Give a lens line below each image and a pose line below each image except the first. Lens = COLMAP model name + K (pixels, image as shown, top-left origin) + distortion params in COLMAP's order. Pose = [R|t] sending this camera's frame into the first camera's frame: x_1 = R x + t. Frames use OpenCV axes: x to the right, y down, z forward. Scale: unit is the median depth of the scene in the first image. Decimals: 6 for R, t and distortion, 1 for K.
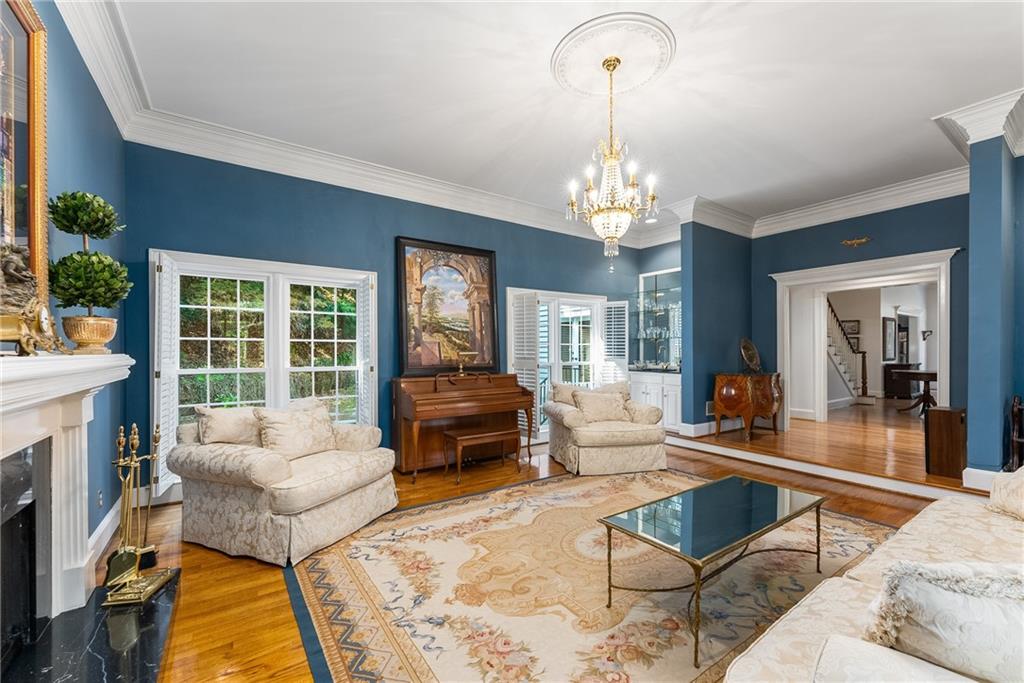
lens RADIAL K [[416.9, 0, 516.4], [0, 416.9, 352.2], [0, 0, 1]] dist [0.002482, -0.000059]
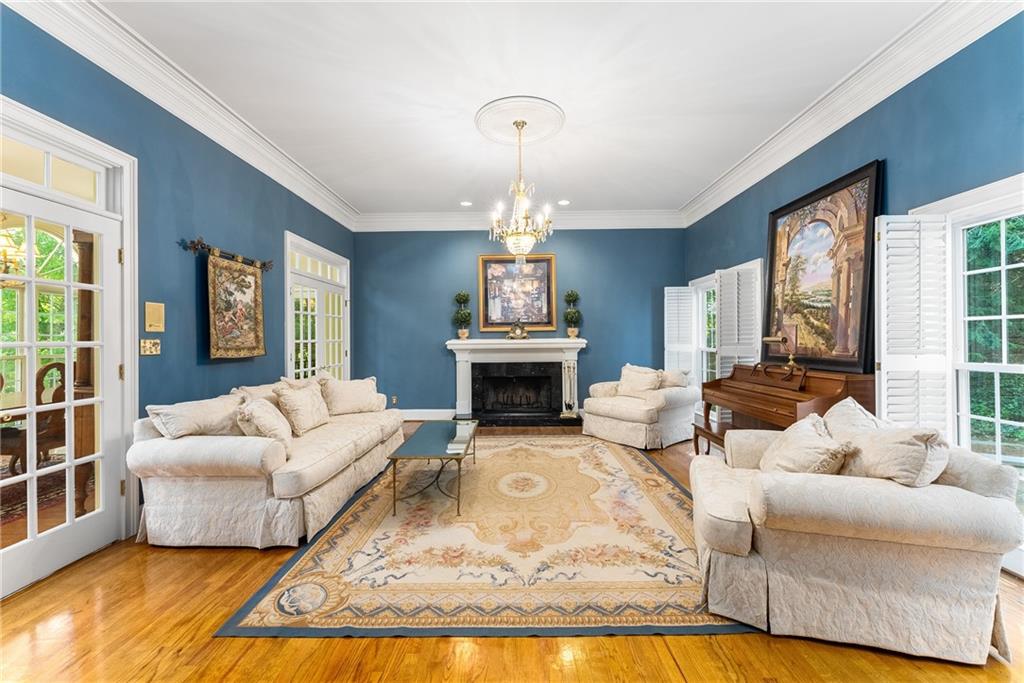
lens RADIAL K [[416.9, 0, 507.8], [0, 416.9, 336.9], [0, 0, 1]] dist [0.002482, -0.000059]
pose [[-0.585148, 0.002960, -0.810921, 0.771141], [0.008004, 0.999966, -0.002126, -0.003932], [0.810887, -0.007735, -0.585152, 1.008867]]
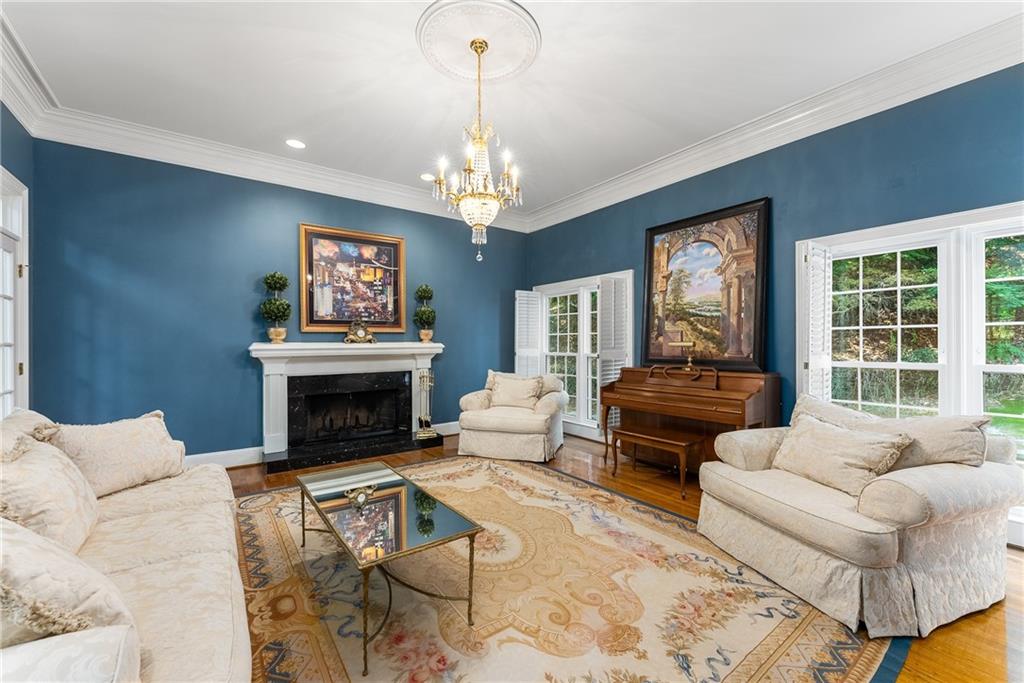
lens RADIAL K [[416.9, 0, 510.4], [0, 416.9, 343.9], [0, 0, 1]] dist [0.002482, -0.000059]
pose [[0.020700, 0.004168, -0.999777, 0.695384], [0.001402, 0.999990, 0.004197, -0.000616], [0.999785, -0.001488, 0.020694, 0.607505]]
